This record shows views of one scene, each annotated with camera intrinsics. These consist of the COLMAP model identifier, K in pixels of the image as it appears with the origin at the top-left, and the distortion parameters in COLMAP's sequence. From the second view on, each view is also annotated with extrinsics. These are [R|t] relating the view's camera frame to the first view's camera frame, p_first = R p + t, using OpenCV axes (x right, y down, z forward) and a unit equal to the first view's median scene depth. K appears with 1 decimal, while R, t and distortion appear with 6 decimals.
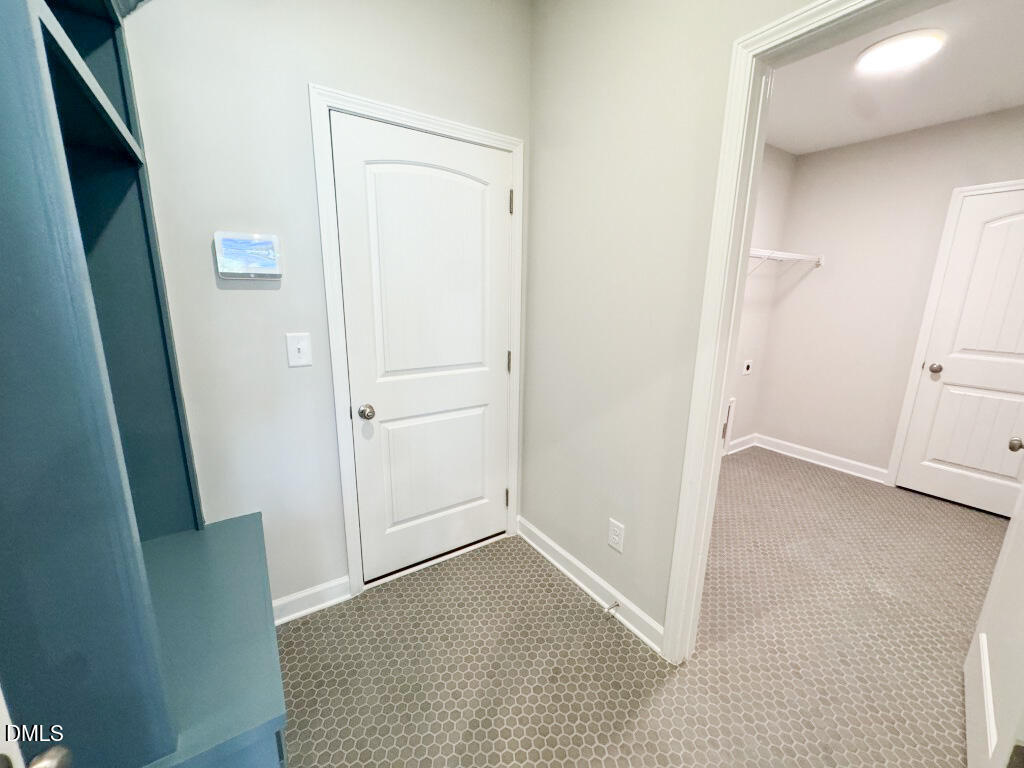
lens RADIAL K [[409.4, 0, 511.7], [0, 409.4, 383.6], [0, 0, 1]] dist [-0.006555, 0.000763]
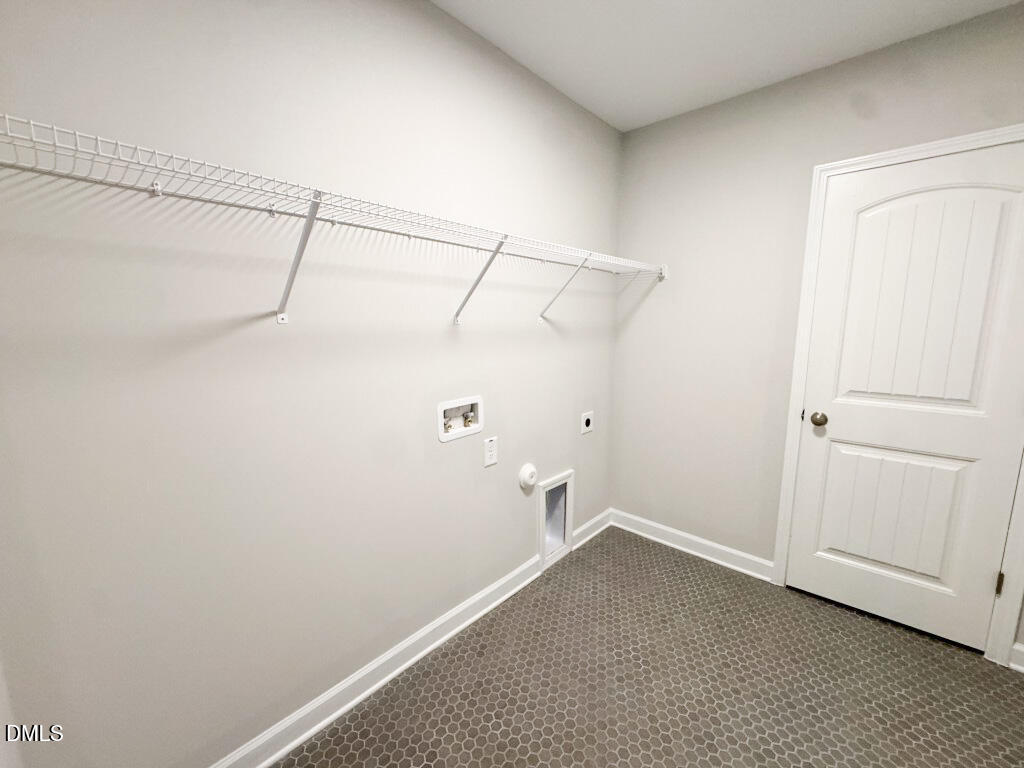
lens RADIAL K [[409.4, 0, 510.4], [0, 409.4, 383.2], [0, 0, 1]] dist [-0.006555, 0.000763]
pose [[0.973489, -0.050740, 0.223034, 0.338442], [0.066976, 0.995580, -0.065842, -0.079138], [-0.218707, 0.079035, 0.972585, 0.388800]]
